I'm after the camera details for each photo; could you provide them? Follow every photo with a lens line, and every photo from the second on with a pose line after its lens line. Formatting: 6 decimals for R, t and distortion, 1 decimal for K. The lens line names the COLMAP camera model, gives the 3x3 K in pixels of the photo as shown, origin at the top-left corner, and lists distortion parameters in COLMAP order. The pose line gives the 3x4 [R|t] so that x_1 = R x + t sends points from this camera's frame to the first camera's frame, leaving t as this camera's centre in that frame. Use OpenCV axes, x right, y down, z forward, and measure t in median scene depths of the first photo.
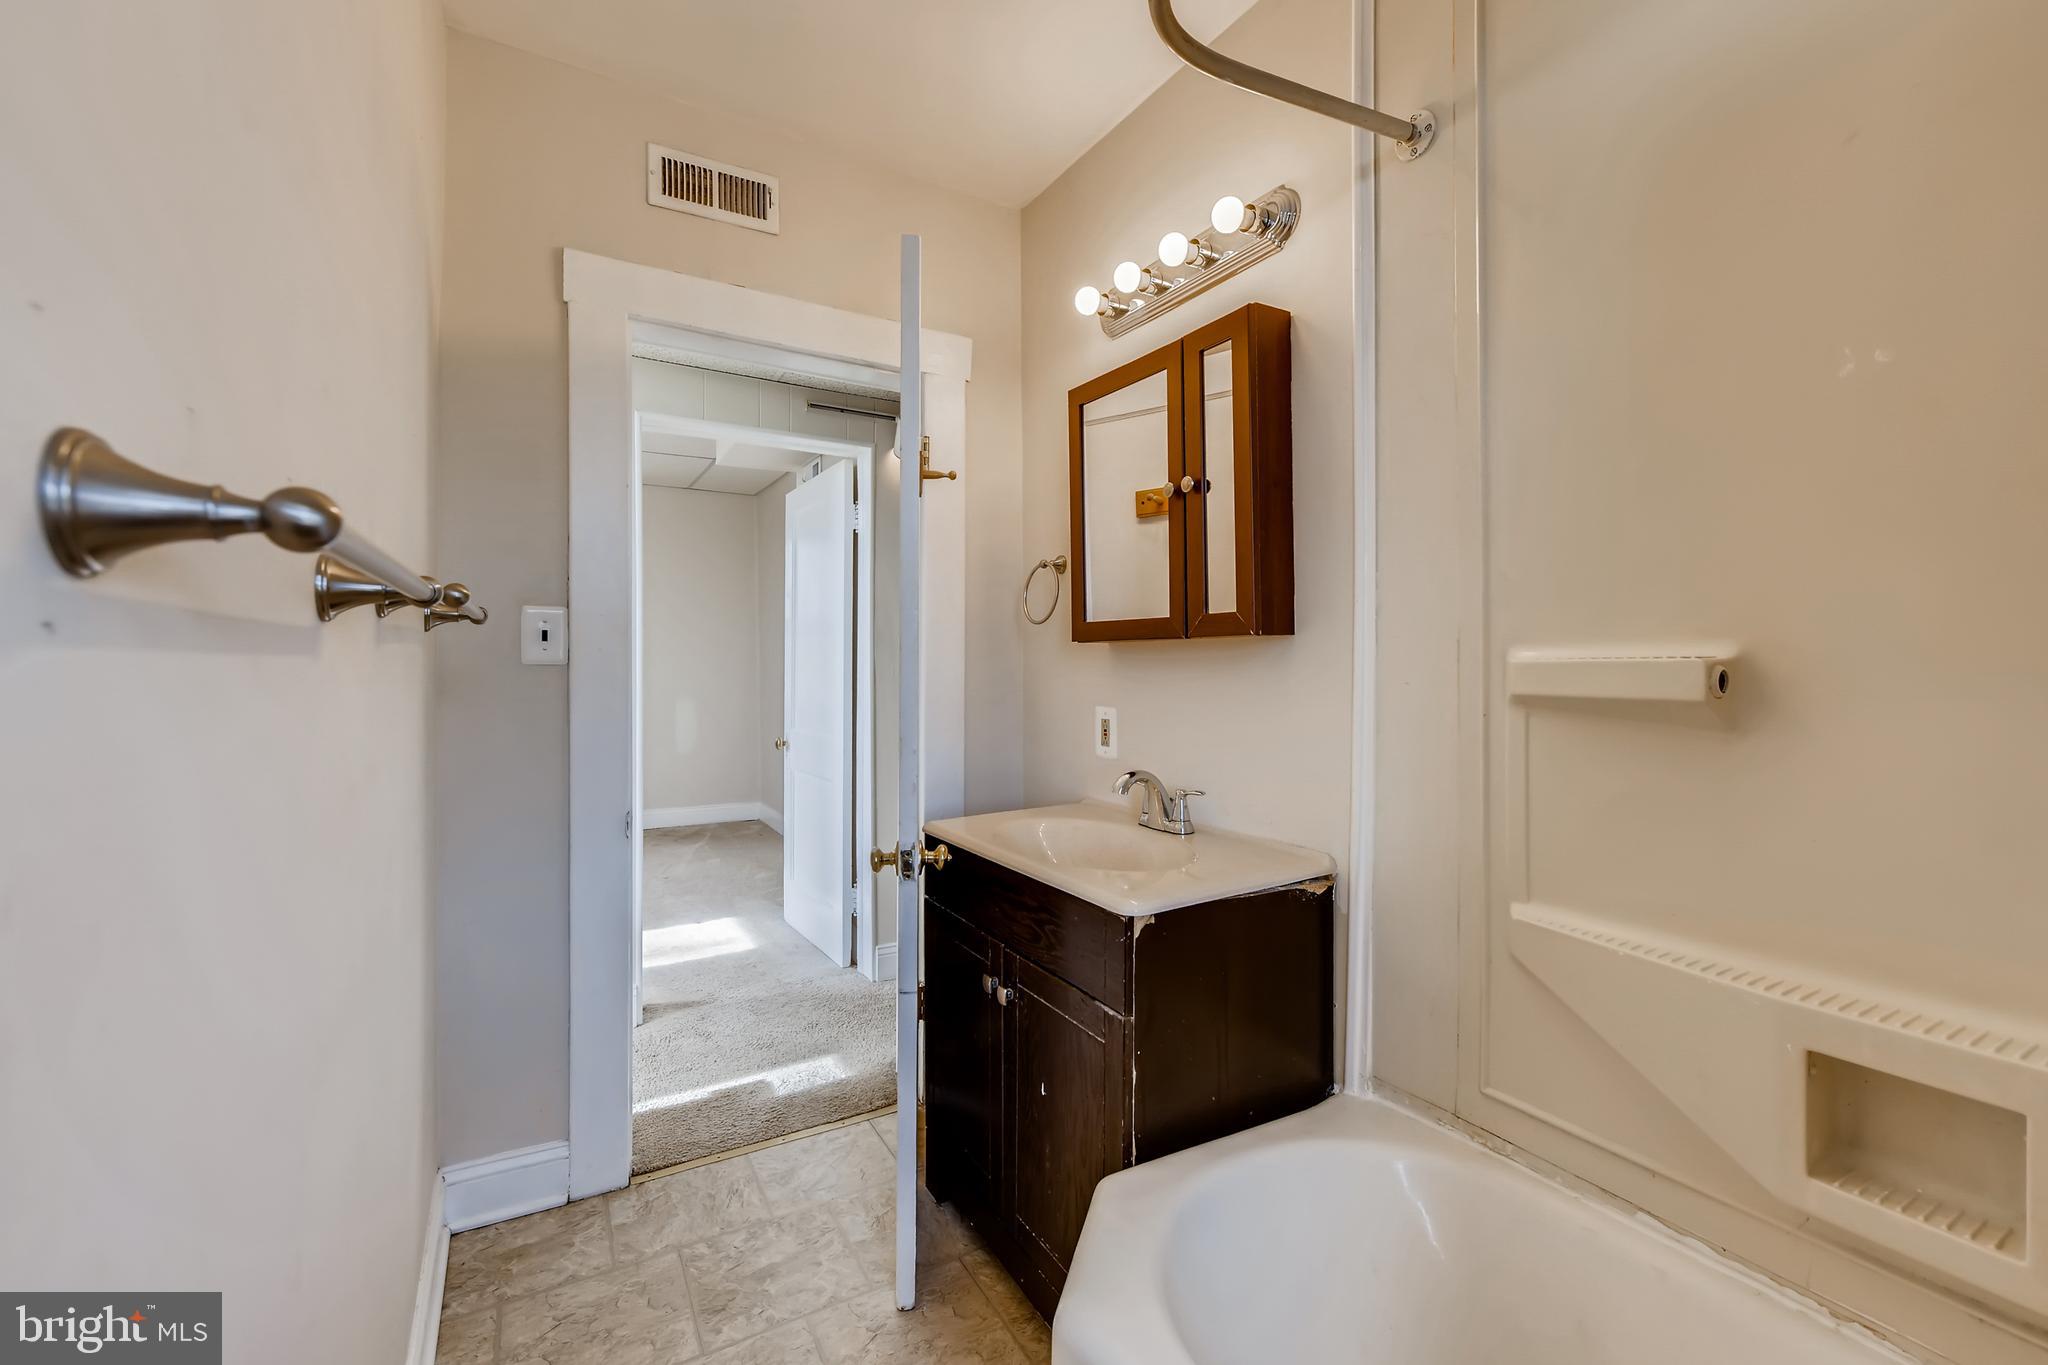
lens RADIAL K [[839.9, 0, 1022.0], [0, 839.9, 668.7], [0, 0, 1]] dist [0.014380, -0.002582]
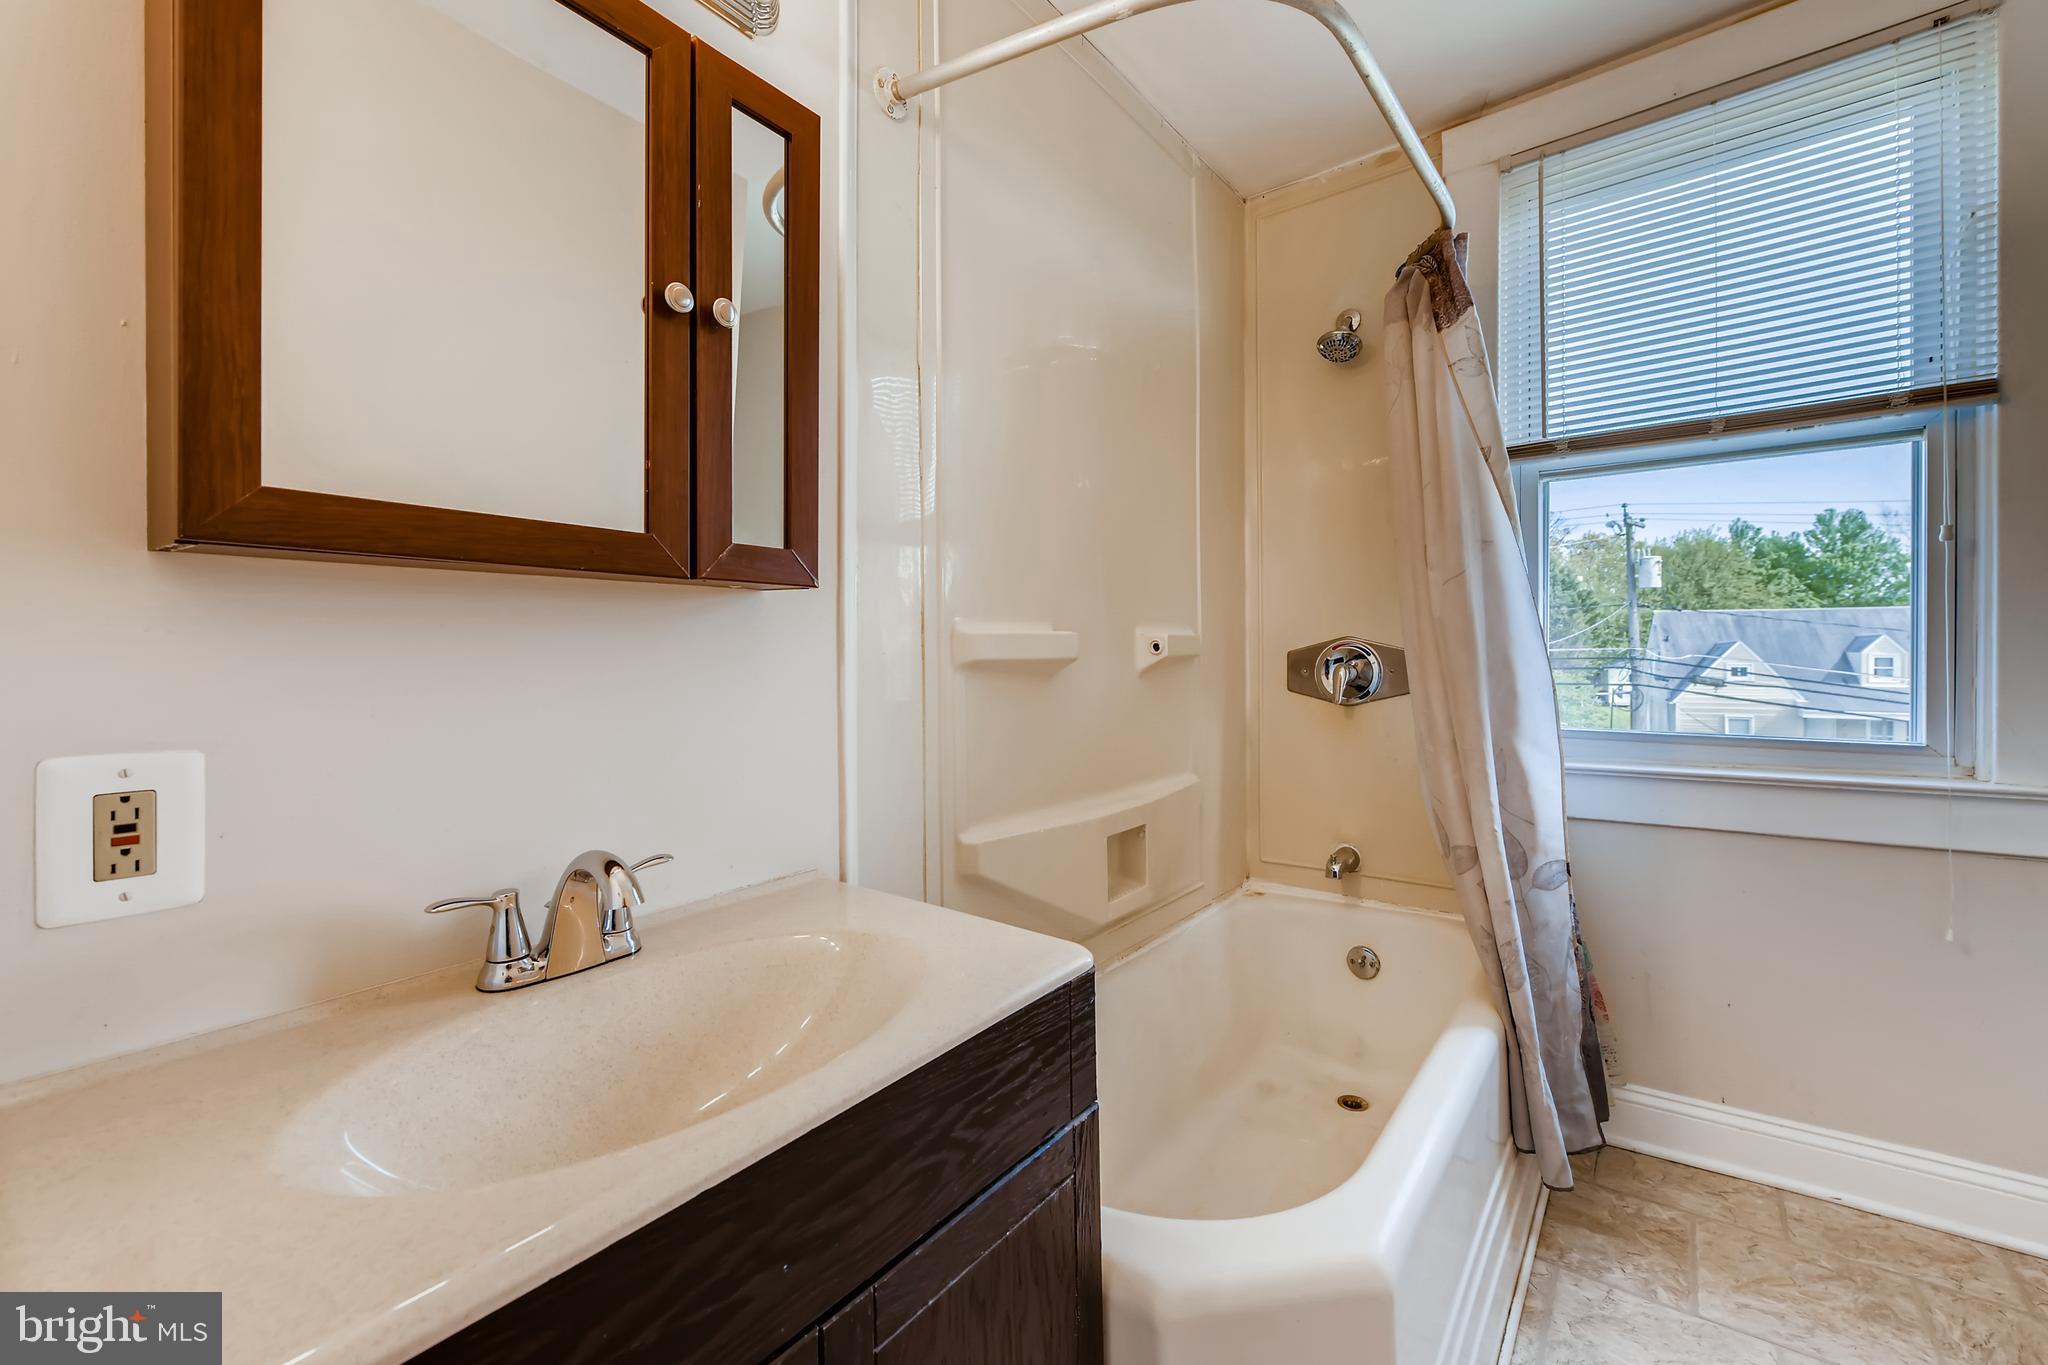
lens RADIAL K [[839.9, 0, 1032.0], [0, 839.9, 665.6], [0, 0, 1]] dist [0.014380, -0.002582]
pose [[-0.390463, -0.007328, 0.920589, -0.421795], [0.014250, 0.999800, 0.014003, 0.017170], [-0.920508, 0.018585, -0.390281, 1.058567]]
